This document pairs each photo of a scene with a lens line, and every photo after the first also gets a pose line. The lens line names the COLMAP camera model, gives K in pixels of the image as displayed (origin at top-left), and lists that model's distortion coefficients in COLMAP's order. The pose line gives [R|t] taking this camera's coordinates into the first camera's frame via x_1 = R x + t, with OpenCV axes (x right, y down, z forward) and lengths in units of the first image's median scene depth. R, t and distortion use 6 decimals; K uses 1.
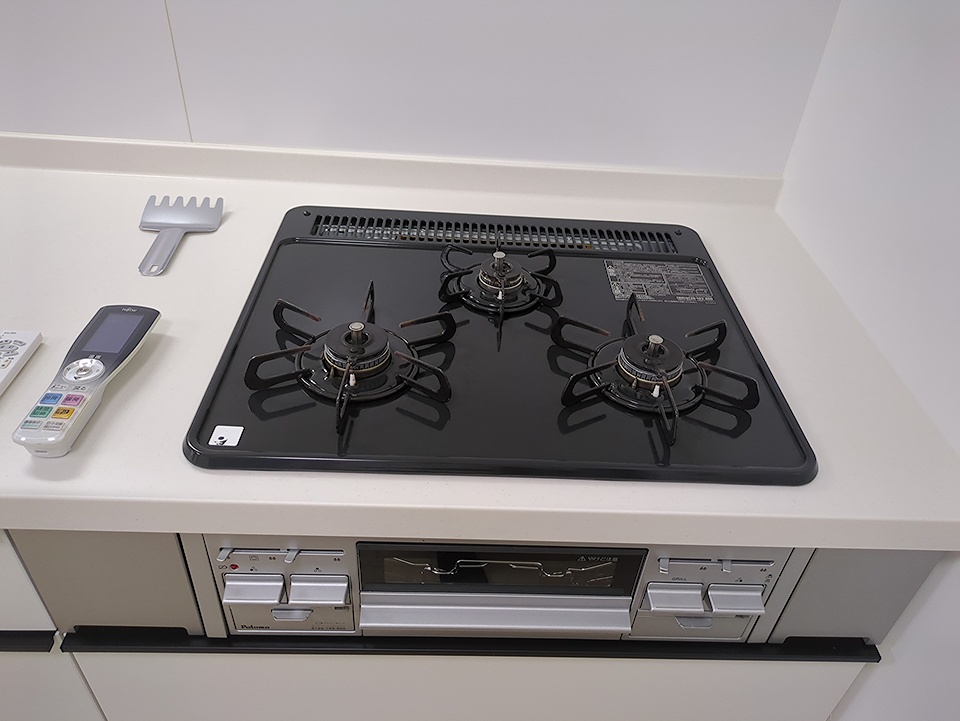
lens RADIAL K [[735.6, 0, 497.3], [0, 735.6, 361.6], [0, 0, 1]] dist [0.002530, 0.001478]
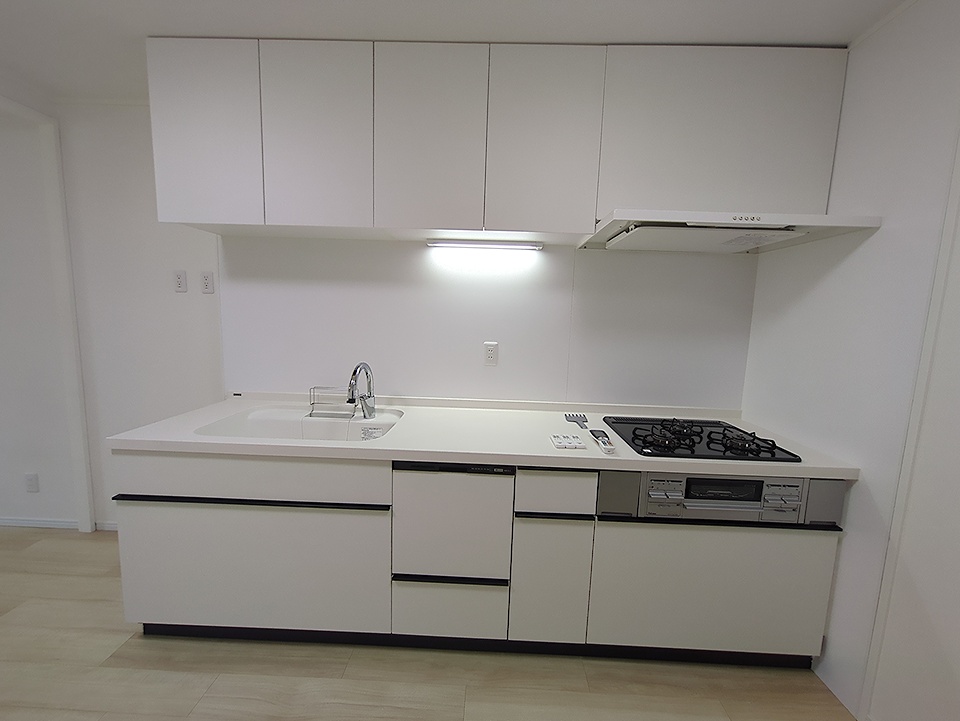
lens RADIAL K [[380.6, 0, 481.5], [0, 380.6, 361.7], [0, 0, 1]] dist [-0.006143, 0.005362]
pose [[0.997991, -0.031752, -0.054824, -1.027863], [-0.001028, 0.857117, -0.515120, 0.678733], [0.063347, 0.514142, 0.855363, -0.991116]]
